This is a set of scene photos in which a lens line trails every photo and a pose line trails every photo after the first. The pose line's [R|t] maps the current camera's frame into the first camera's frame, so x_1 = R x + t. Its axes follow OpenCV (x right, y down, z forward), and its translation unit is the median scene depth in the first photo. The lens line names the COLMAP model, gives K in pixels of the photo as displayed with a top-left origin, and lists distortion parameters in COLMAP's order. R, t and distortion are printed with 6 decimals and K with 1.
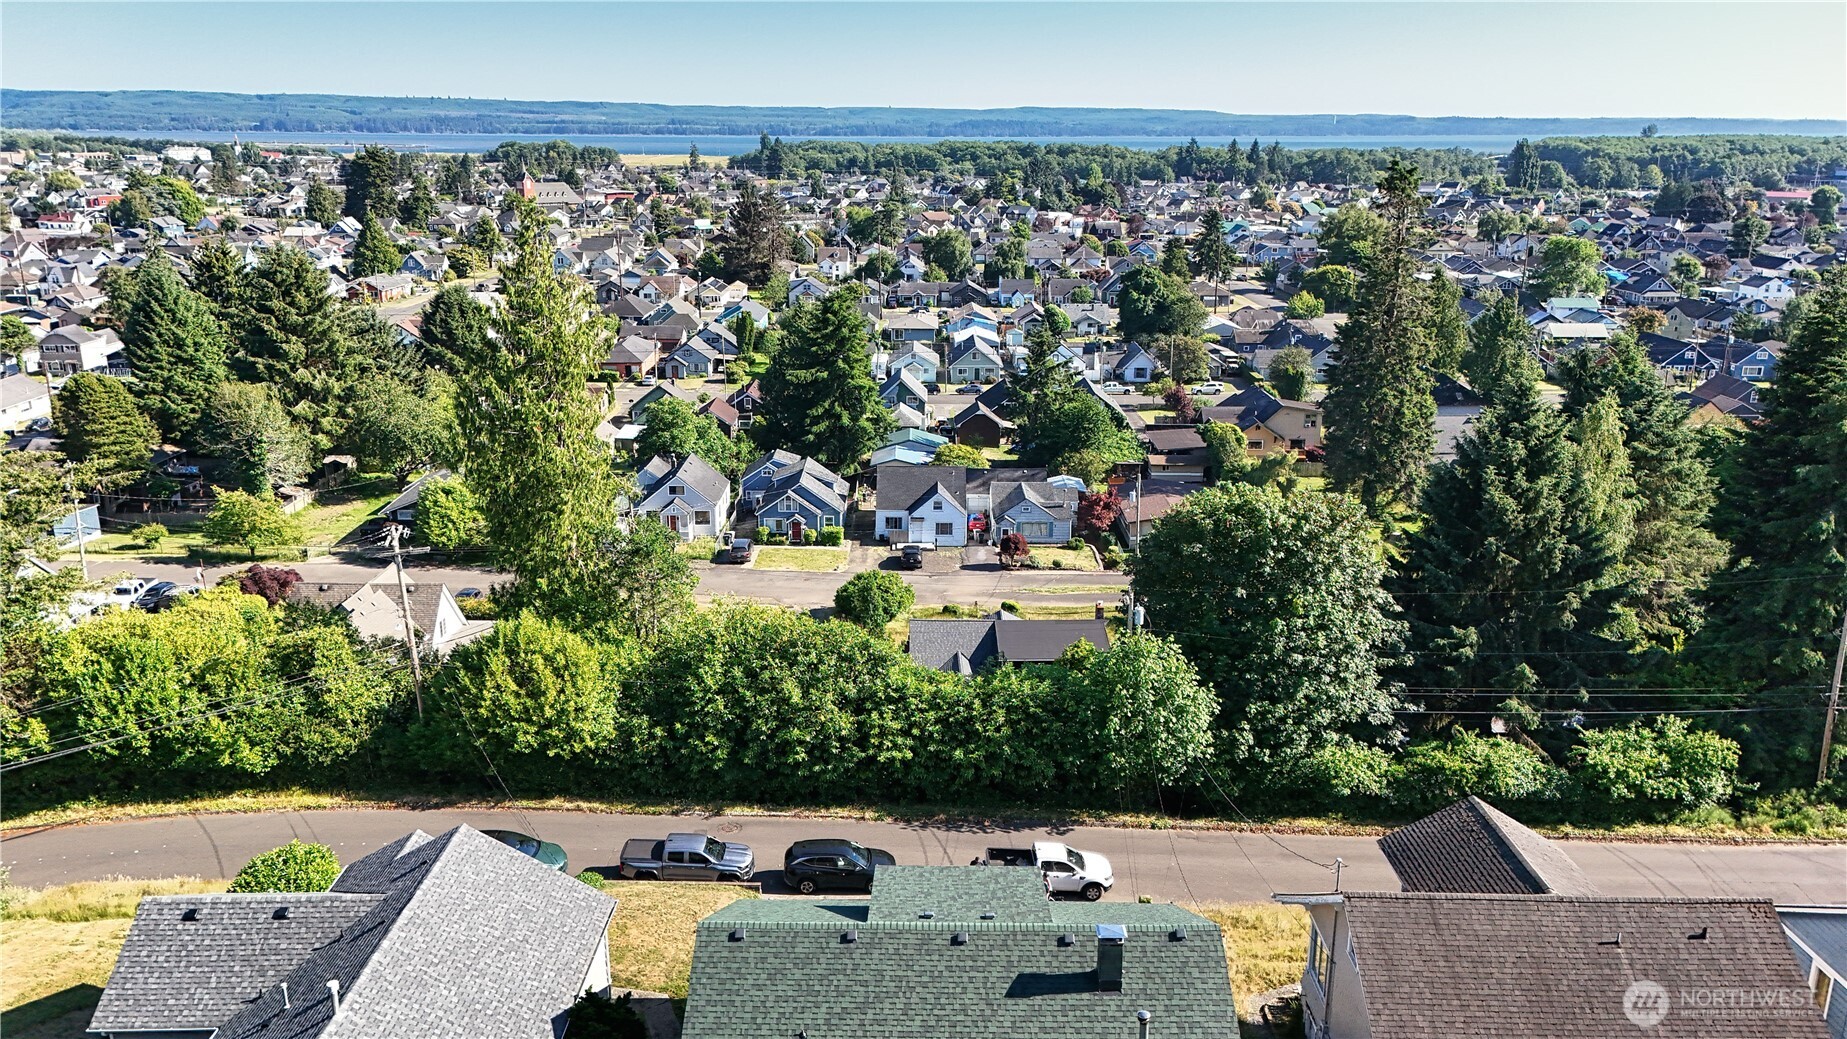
lens RADIAL K [[1354.1, 0, 929.2], [0, 1354.1, 527.8], [0, 0, 1]] dist [0.045609, -0.035665]
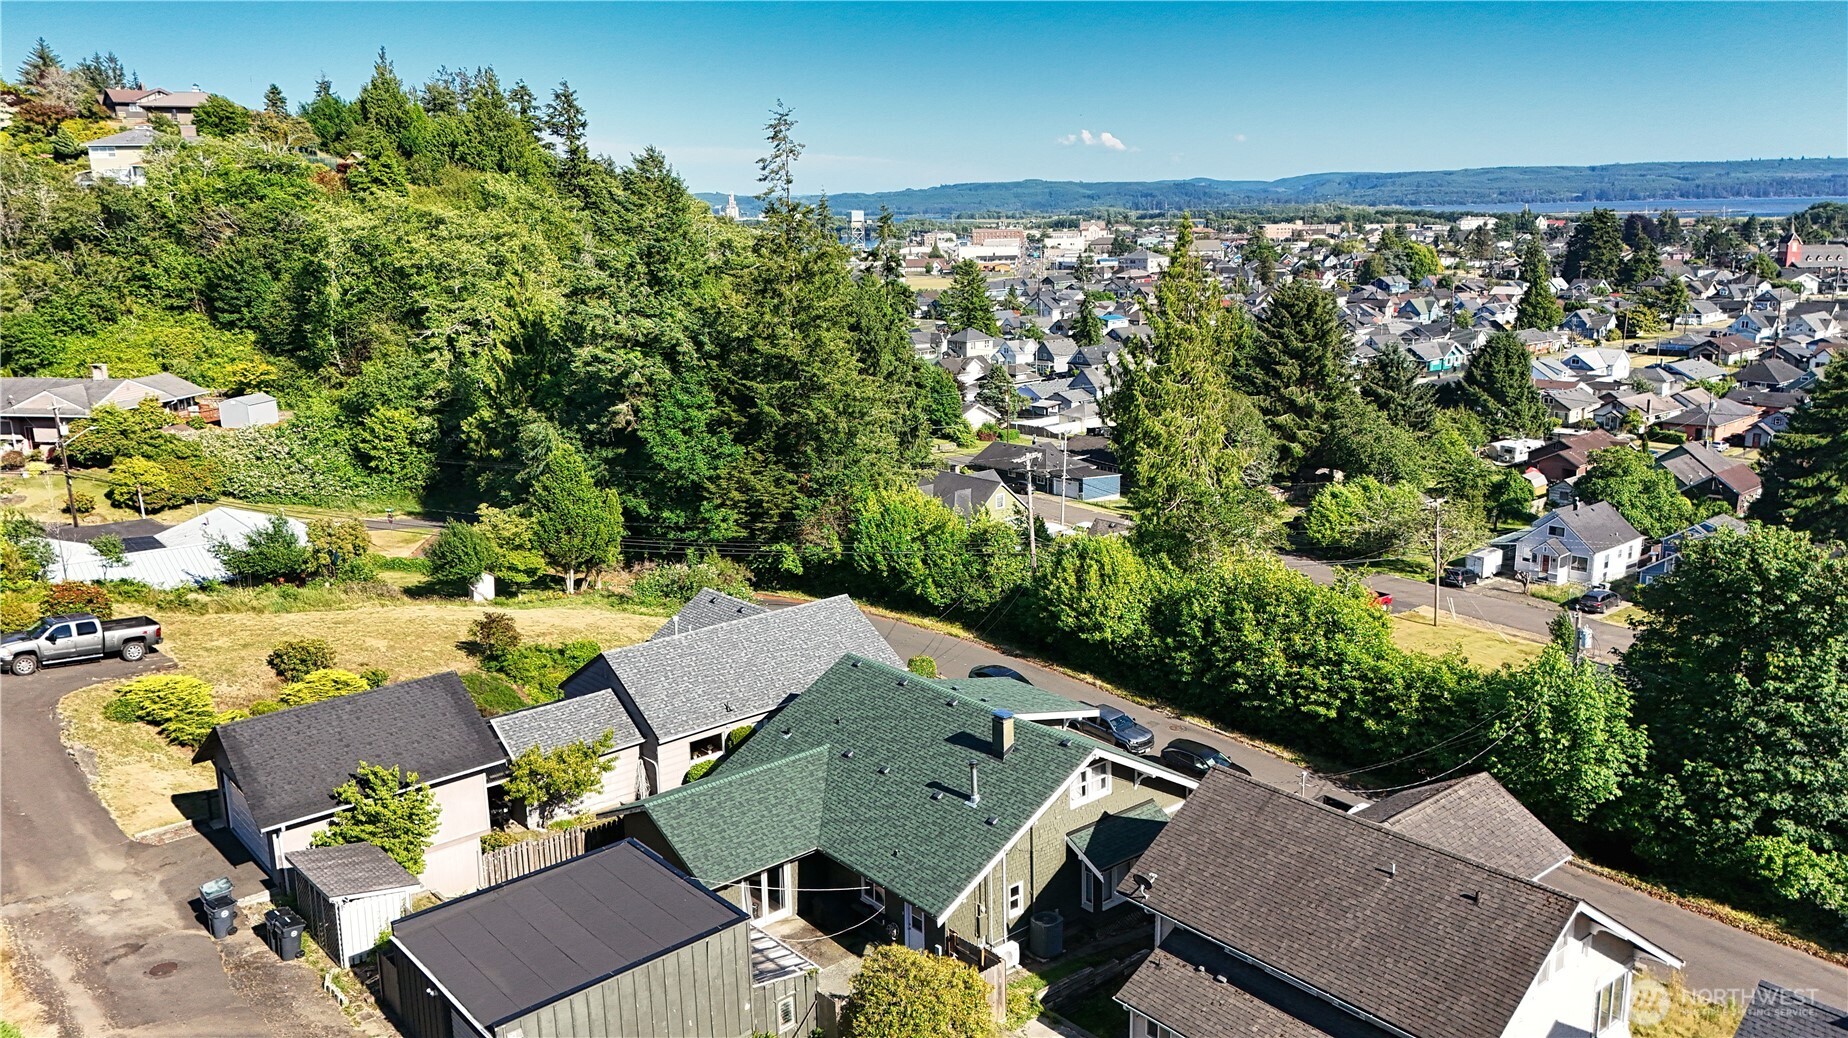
lens RADIAL K [[1354.8, 0, 927.3], [0, 1354.8, 522.3], [0, 0, 1]] dist [0.045609, -0.035665]
pose [[0.642948, 0.153038, -0.750465, 0.218466], [-0.191810, 0.980783, 0.035676, 0.015364], [0.741503, 0.121009, 0.659947, 0.007259]]
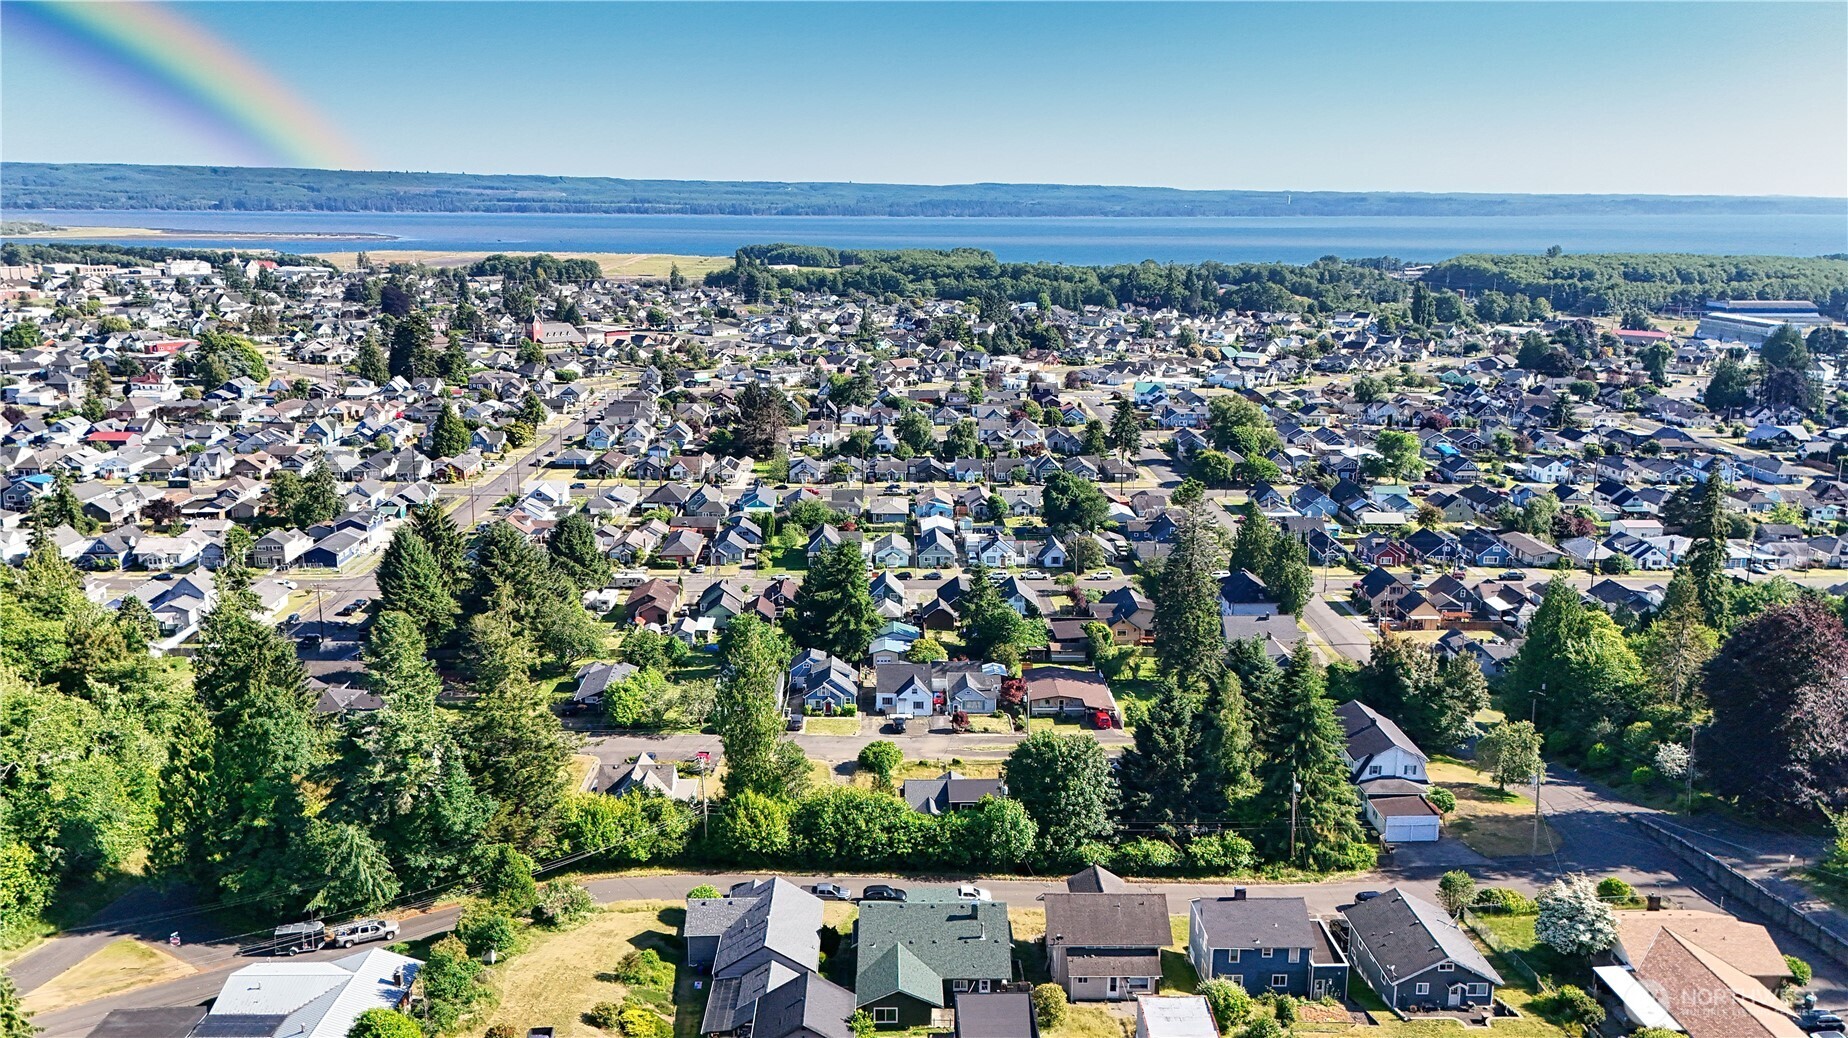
lens RADIAL K [[1354.8, 0, 921.1], [0, 1354.8, 516.9], [0, 0, 1]] dist [0.045609, -0.035665]
pose [[0.999749, -0.003453, 0.022122, -0.017695], [0.004880, 0.997889, -0.064762, -0.102349], [-0.021851, 0.064854, 0.997655, -0.553621]]
